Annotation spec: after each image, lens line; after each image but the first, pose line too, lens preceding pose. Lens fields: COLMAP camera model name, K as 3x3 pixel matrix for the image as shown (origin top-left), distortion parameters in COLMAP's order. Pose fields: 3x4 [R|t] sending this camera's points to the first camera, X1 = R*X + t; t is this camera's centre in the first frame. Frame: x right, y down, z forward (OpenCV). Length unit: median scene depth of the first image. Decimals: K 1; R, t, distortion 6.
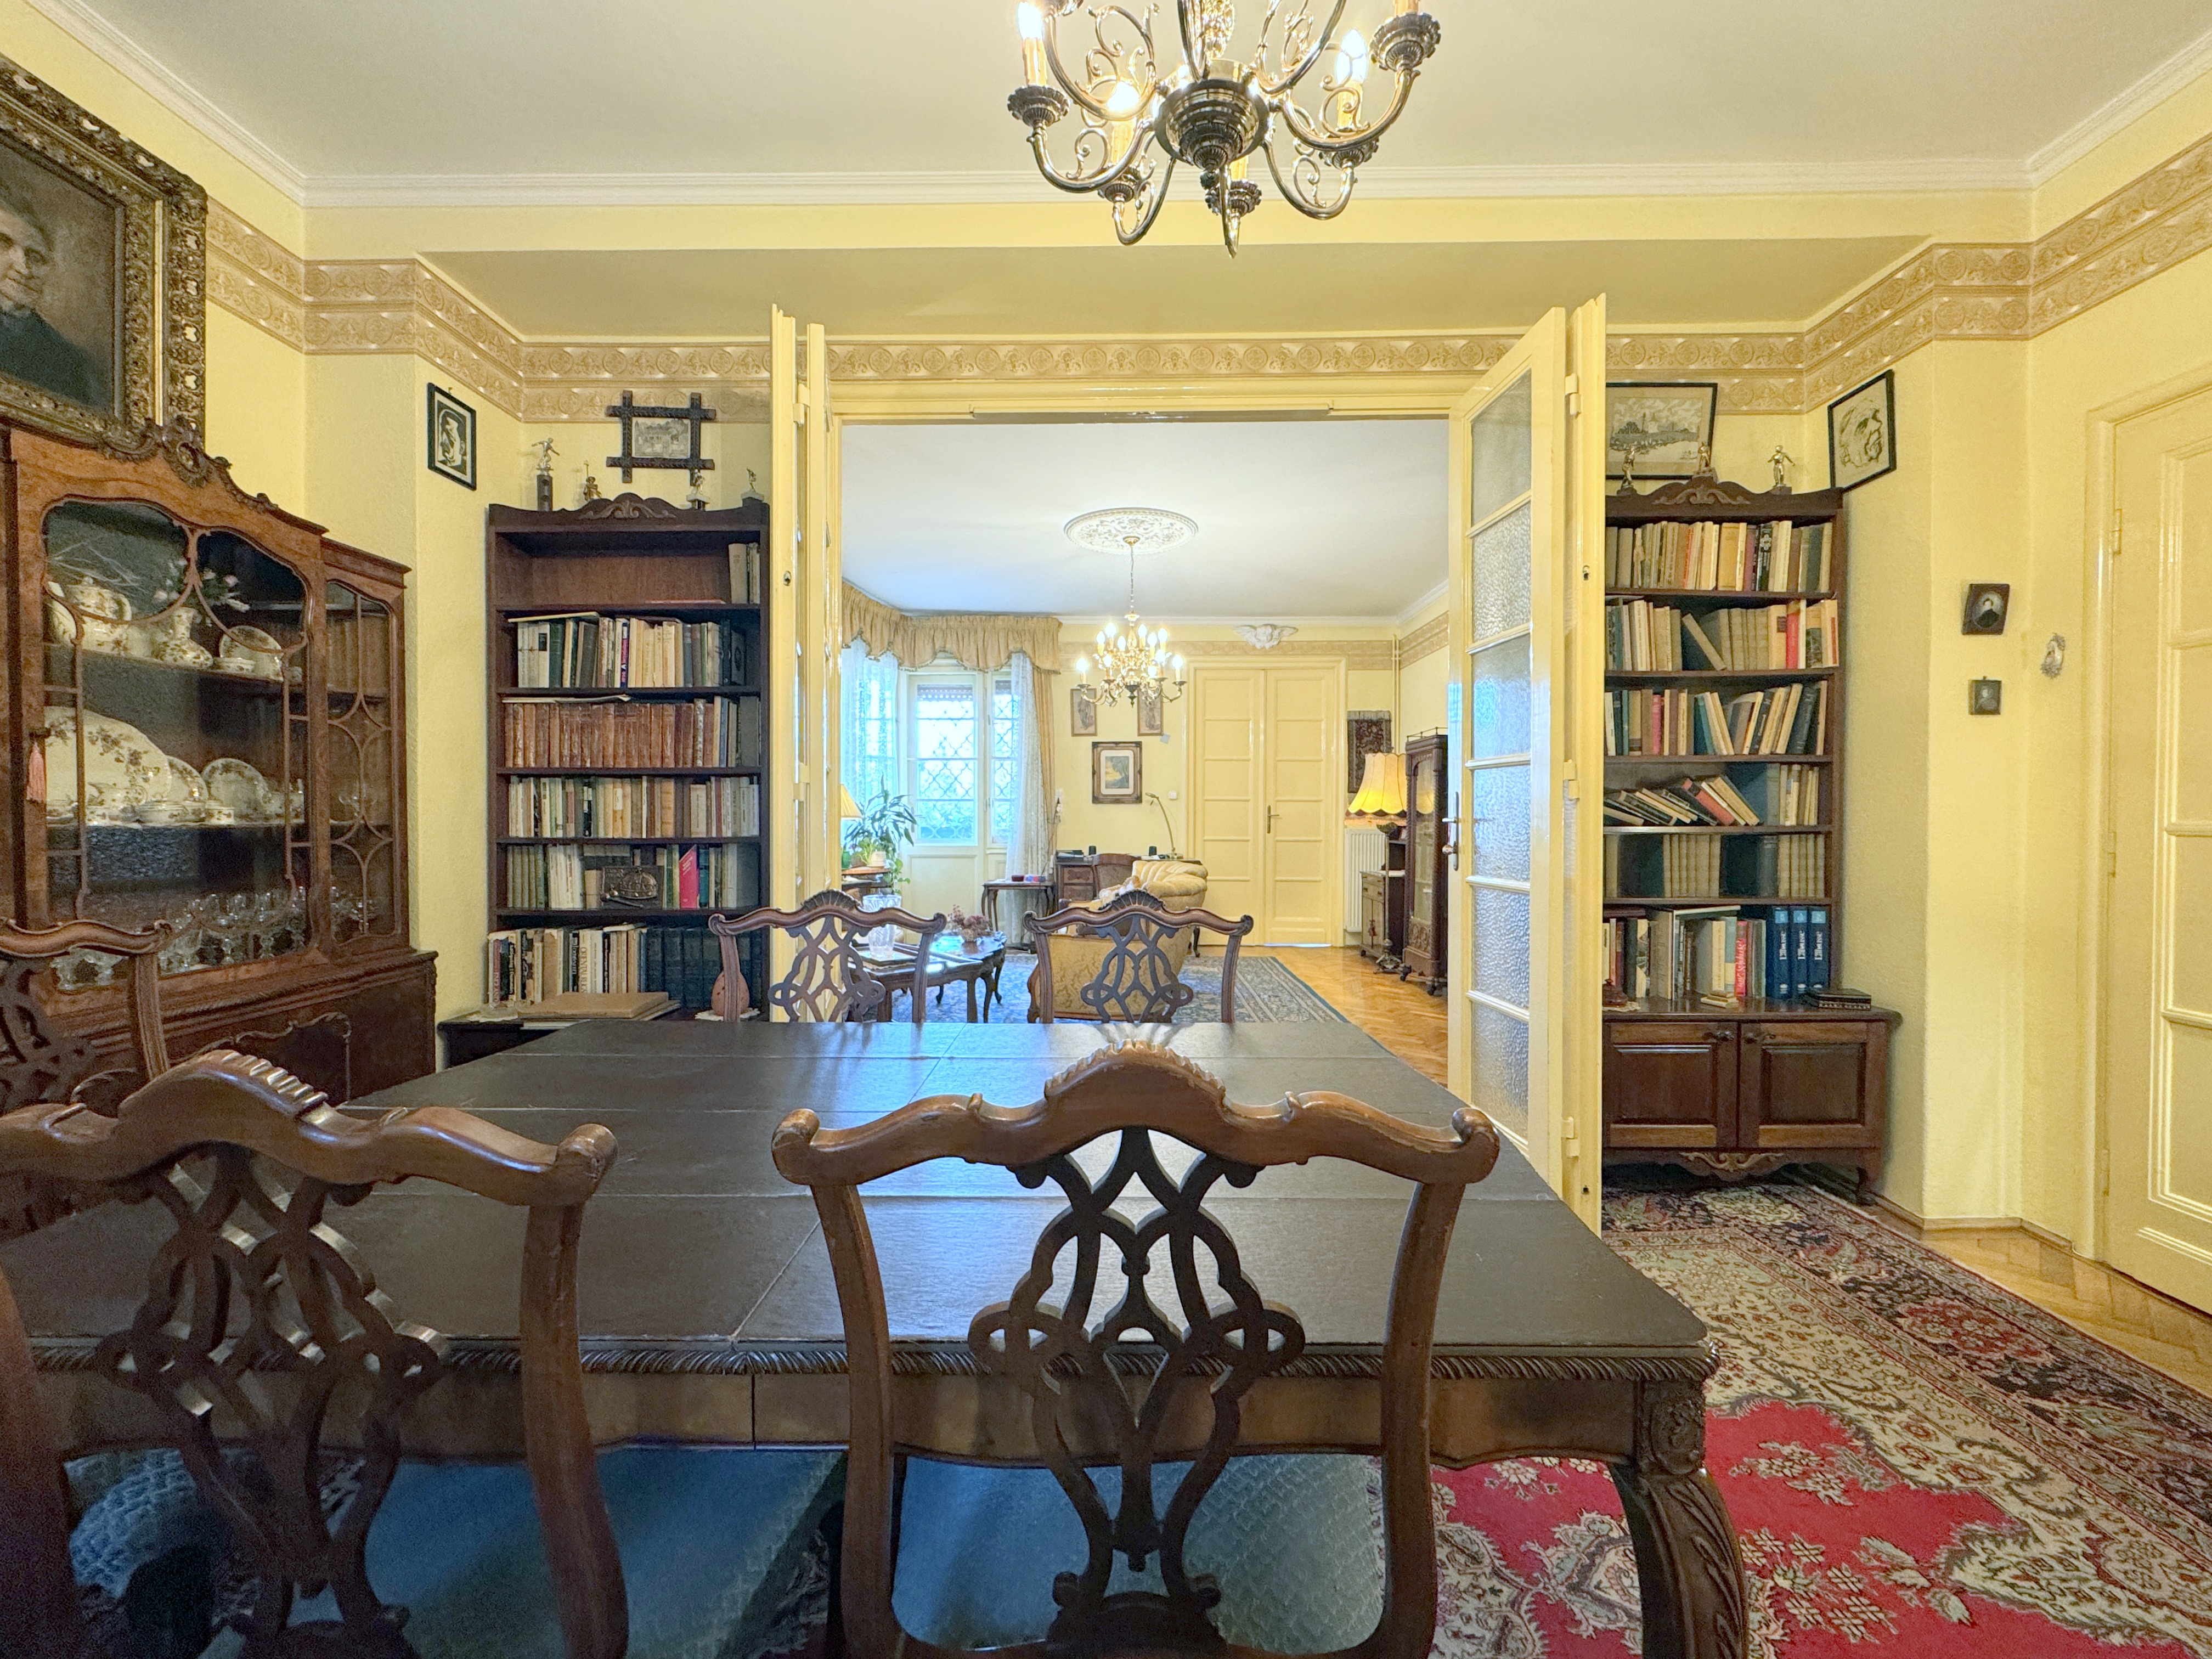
lens RADIAL K [[891.6, 0, 1122.8], [0, 891.6, 832.6], [0, 0, 1]] dist [-0.000441, 0.000022]
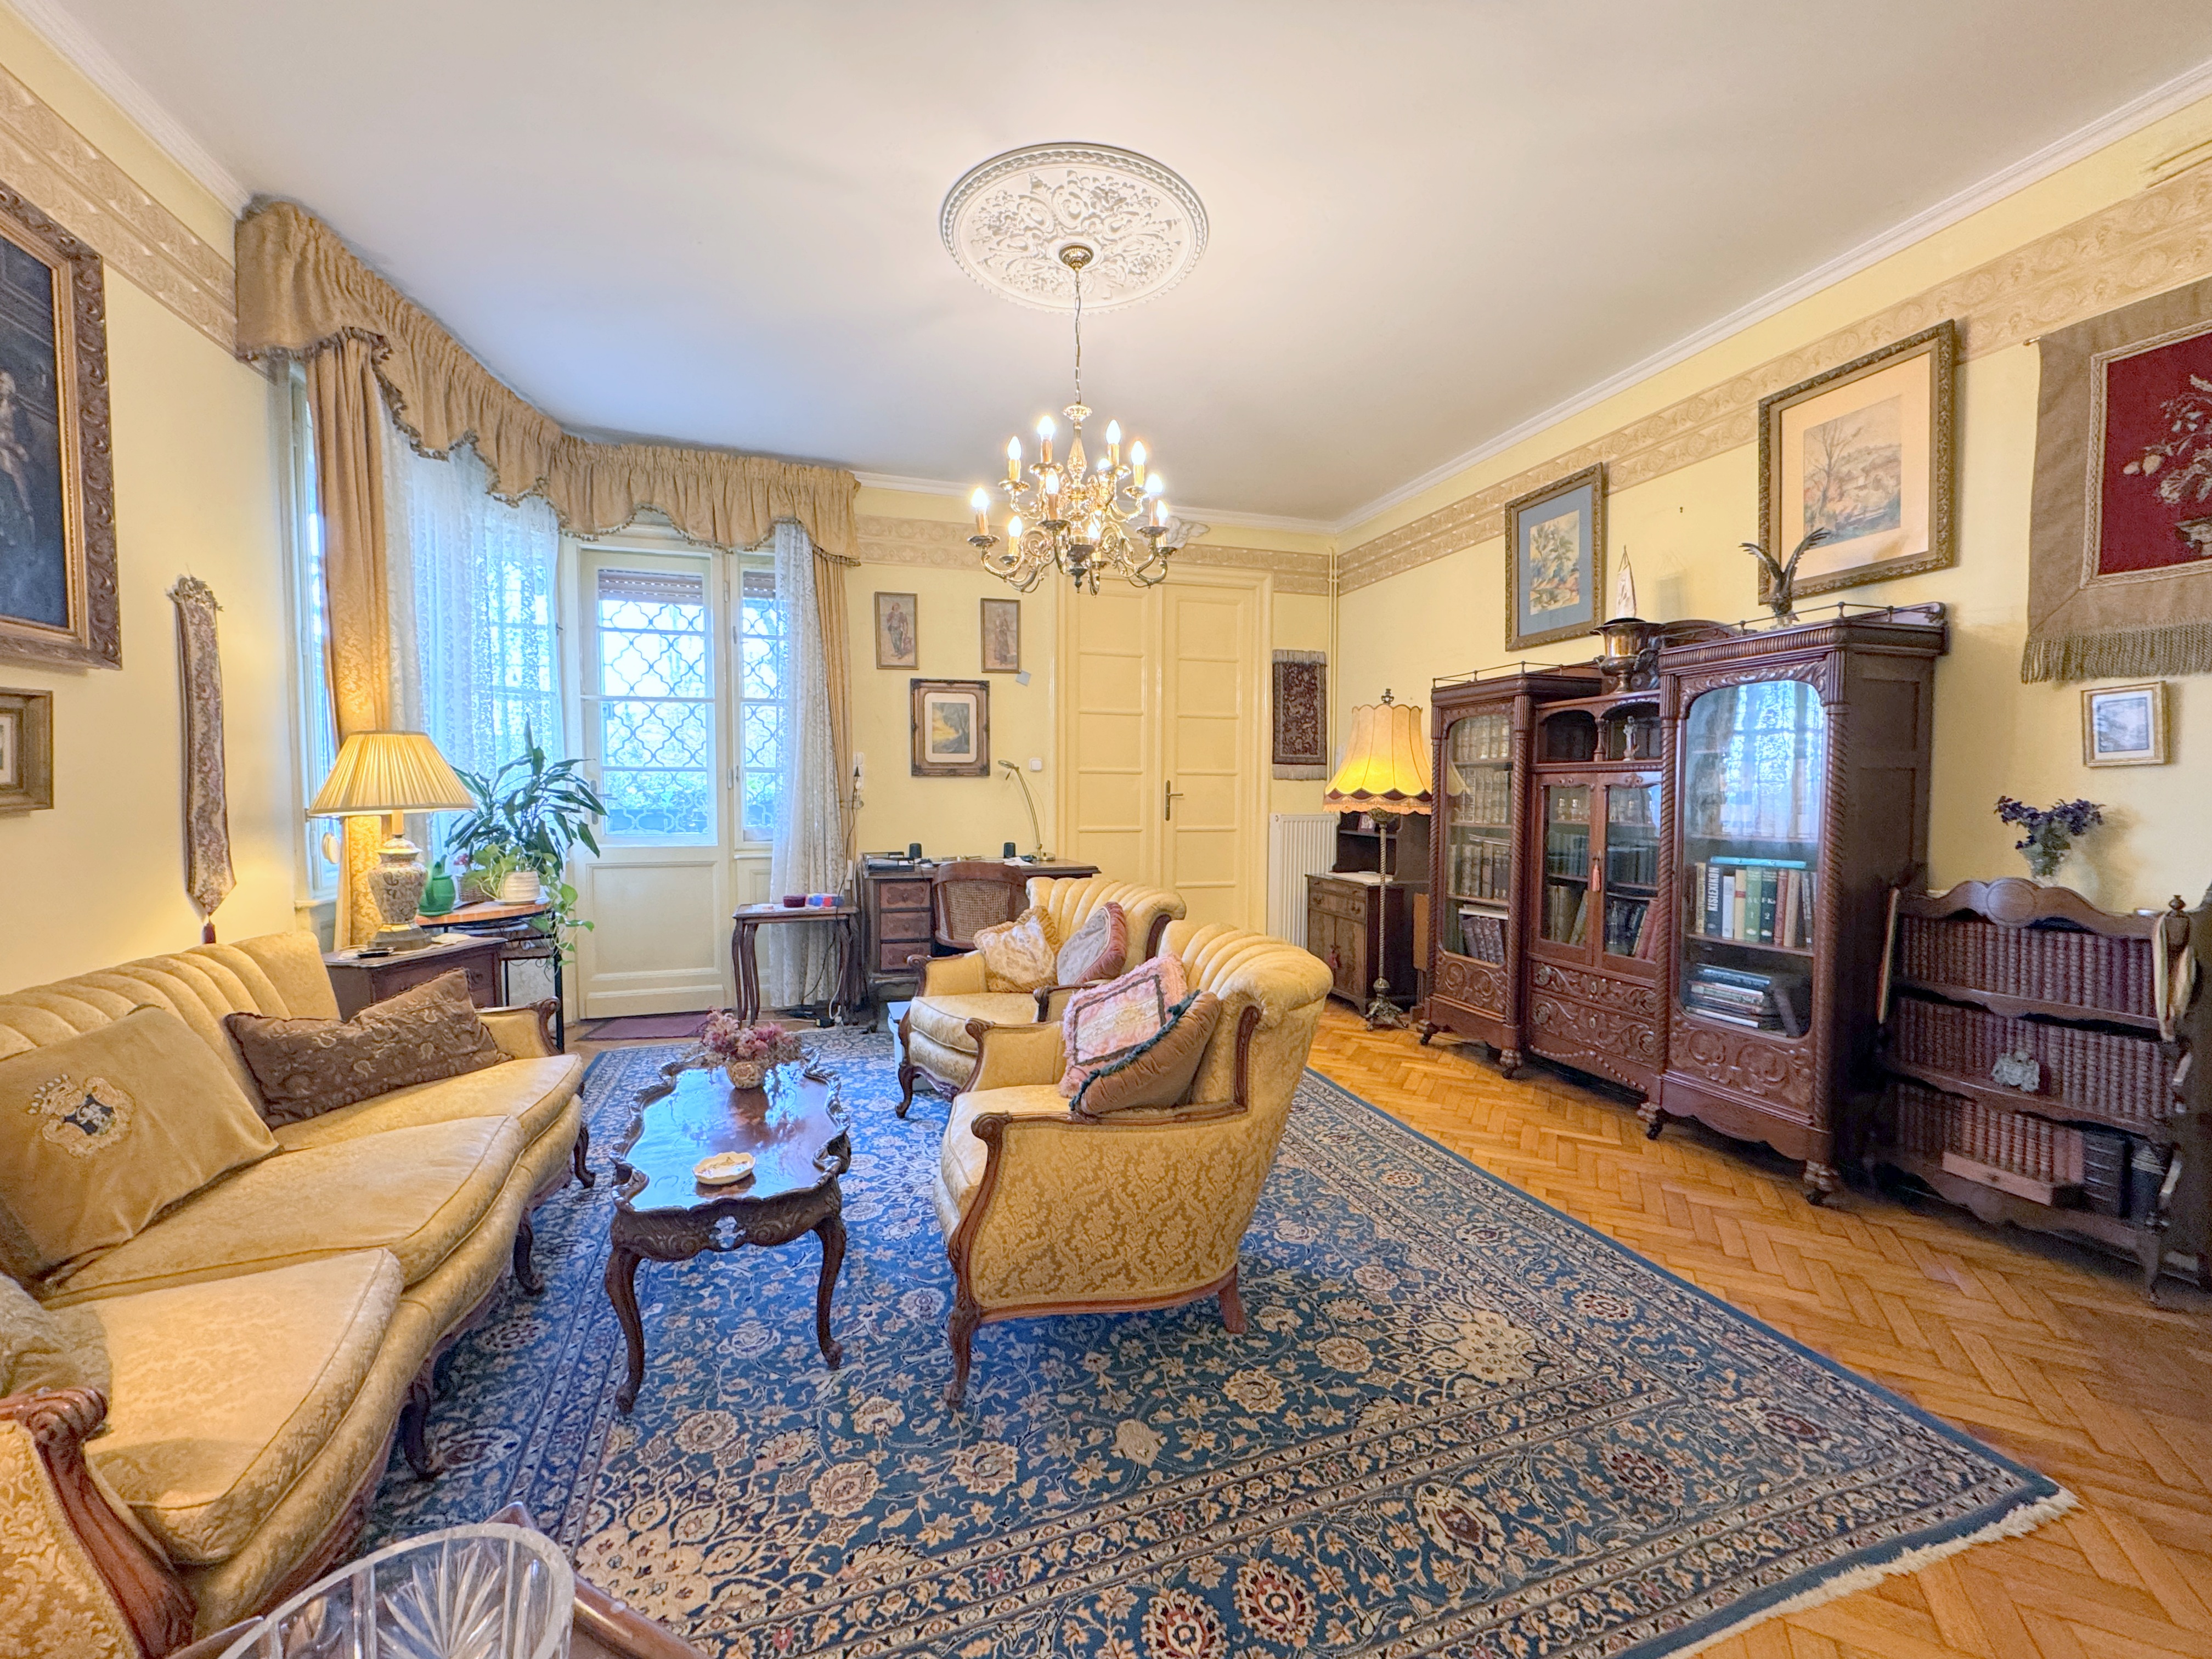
lens RADIAL K [[891.6, 0, 1108.7], [0, 891.6, 831.2], [0, 0, 1]] dist [-0.000441, 0.000022]
pose [[0.956333, -0.012656, 0.292005, -0.244430], [0.003078, 0.999443, 0.033237, -0.040750], [-0.292263, -0.030887, 0.955839, 0.995505]]
